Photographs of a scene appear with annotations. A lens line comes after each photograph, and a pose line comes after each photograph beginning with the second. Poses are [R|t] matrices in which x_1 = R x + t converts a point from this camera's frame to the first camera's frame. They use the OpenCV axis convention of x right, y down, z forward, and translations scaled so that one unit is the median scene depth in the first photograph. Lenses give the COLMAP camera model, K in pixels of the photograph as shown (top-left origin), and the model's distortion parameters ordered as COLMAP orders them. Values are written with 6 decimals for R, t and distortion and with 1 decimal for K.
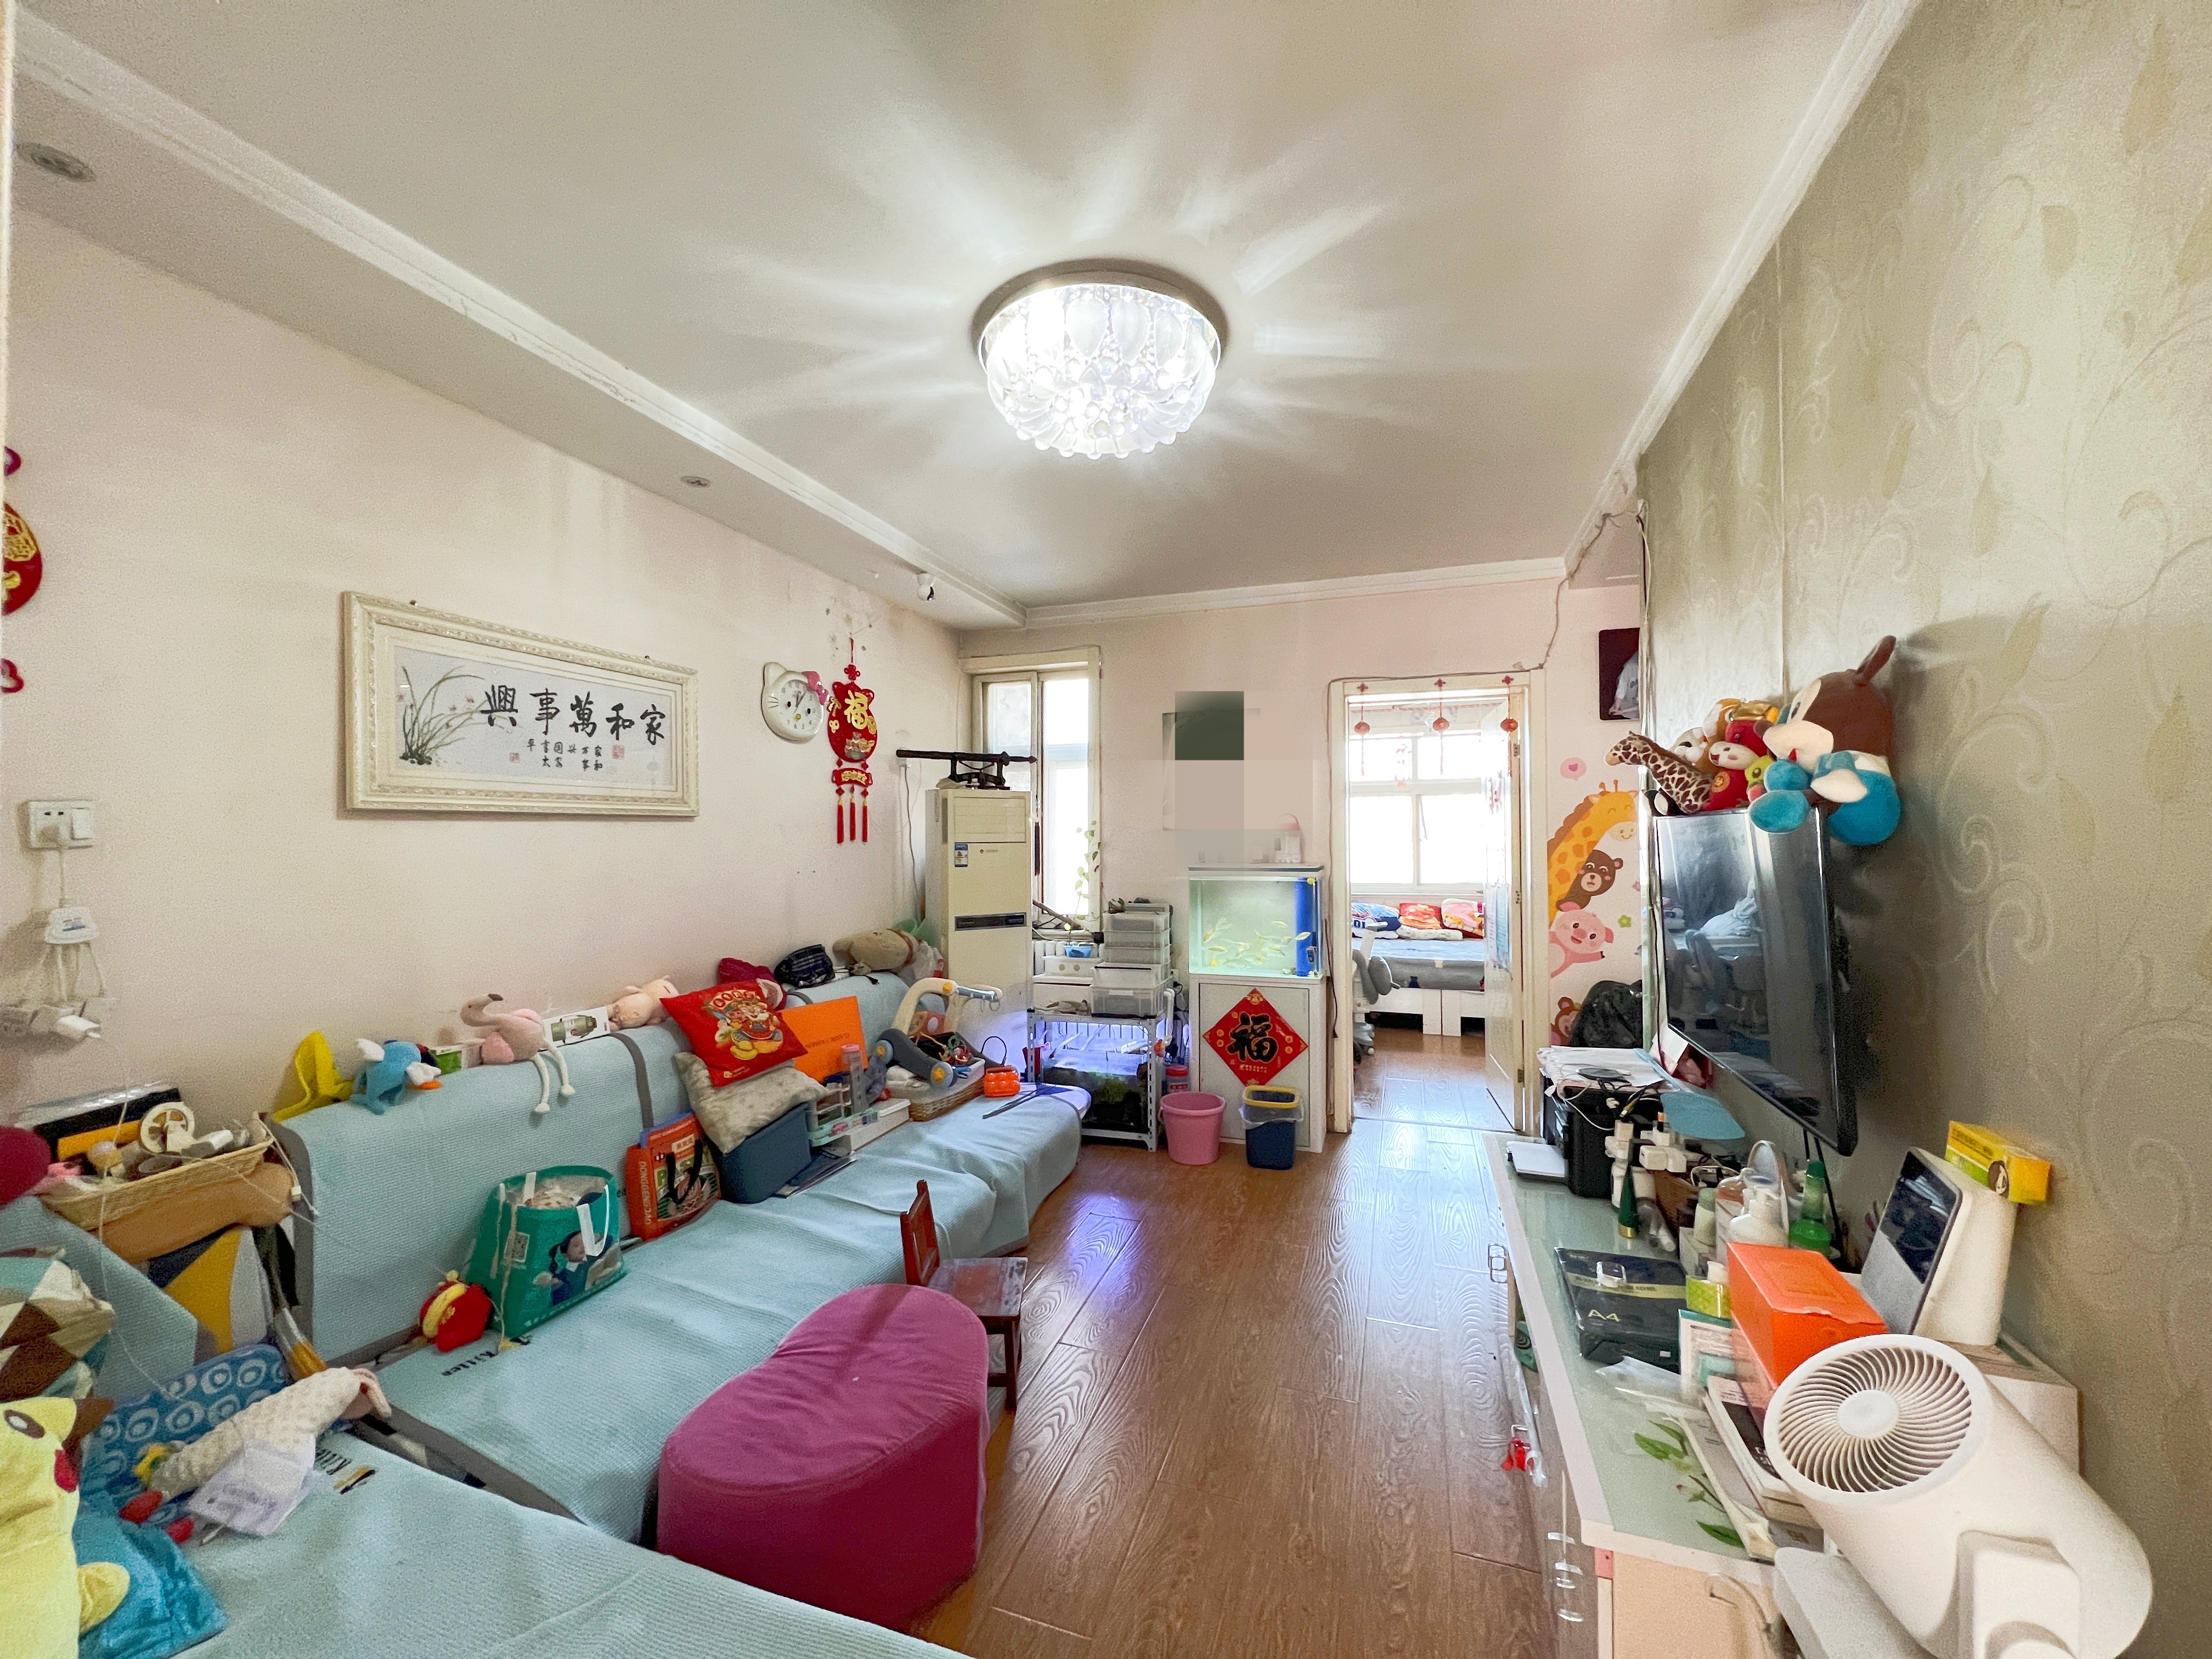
lens RADIAL K [[877.4, 0, 1104.6], [0, 877.4, 823.5], [0, 0, 1]] dist [0.000169, 0.000040]
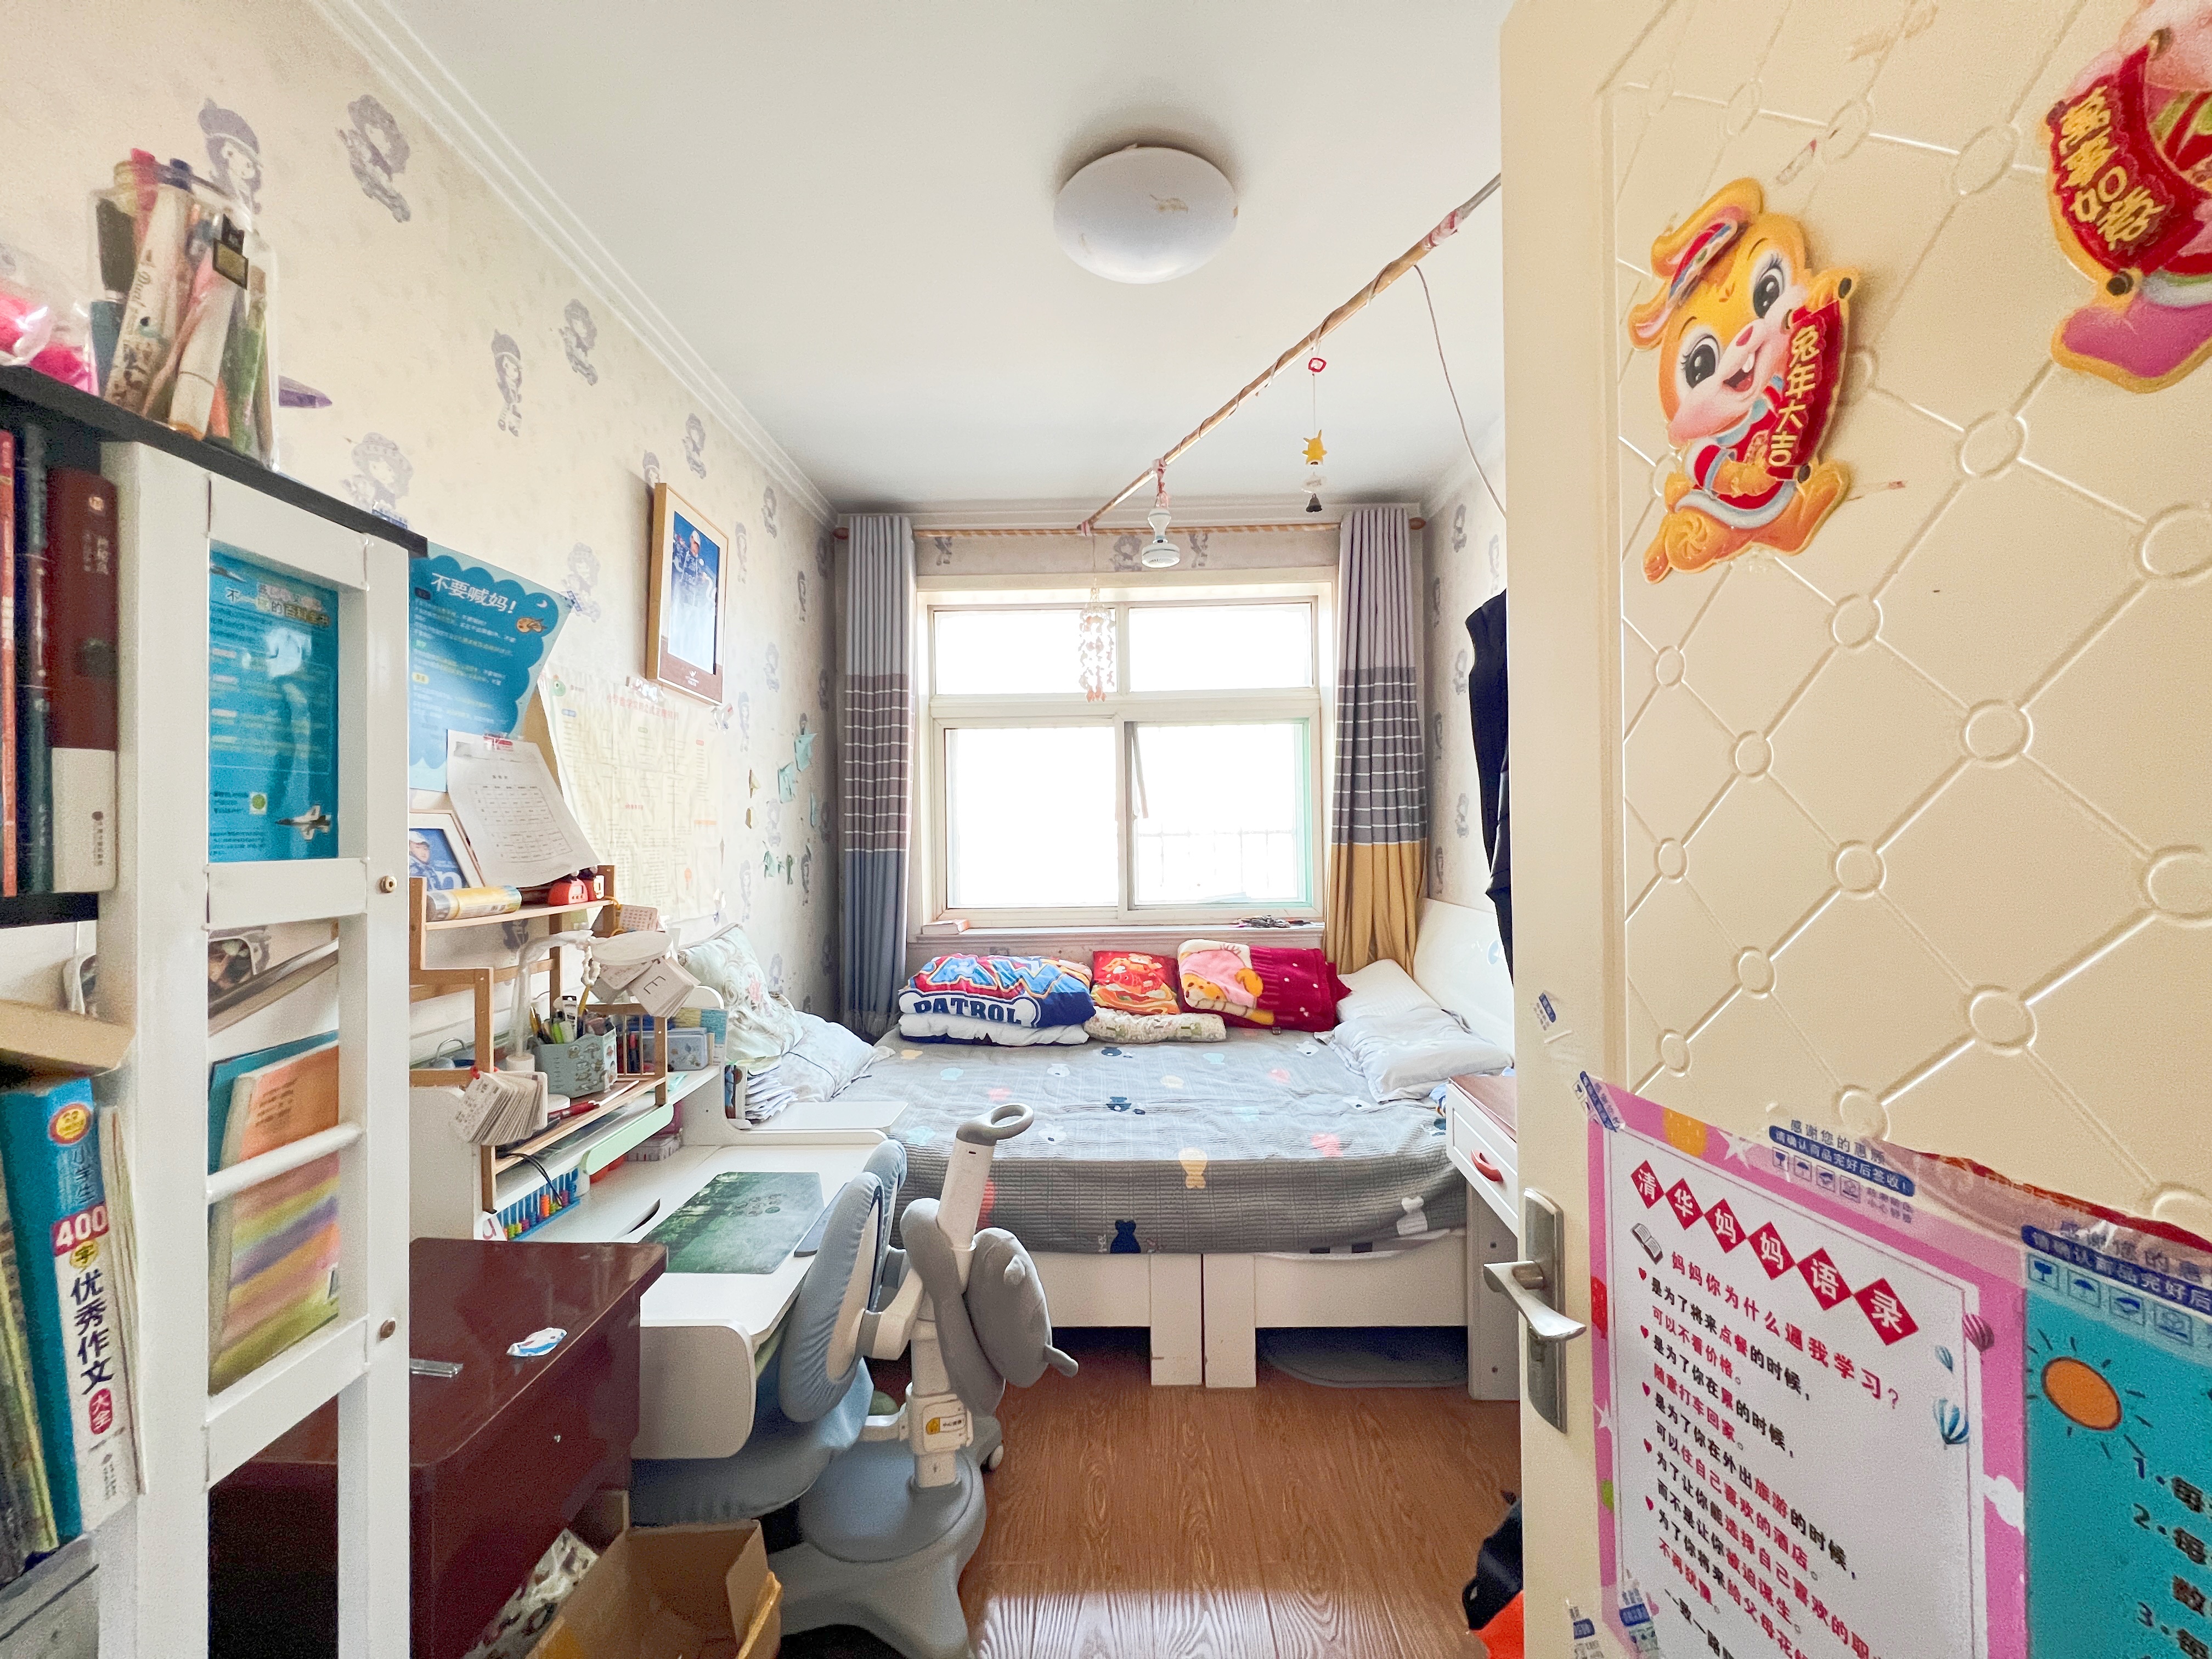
lens RADIAL K [[877.4, 0, 1104.6], [0, 877.4, 823.5], [0, 0, 1]] dist [0.000169, 0.000040]
pose [[0.948759, -0.006659, 0.315931, 0.162650], [0.004102, 0.999953, 0.008758, 0.015040], [-0.315975, -0.007013, 0.948742, 0.464364]]
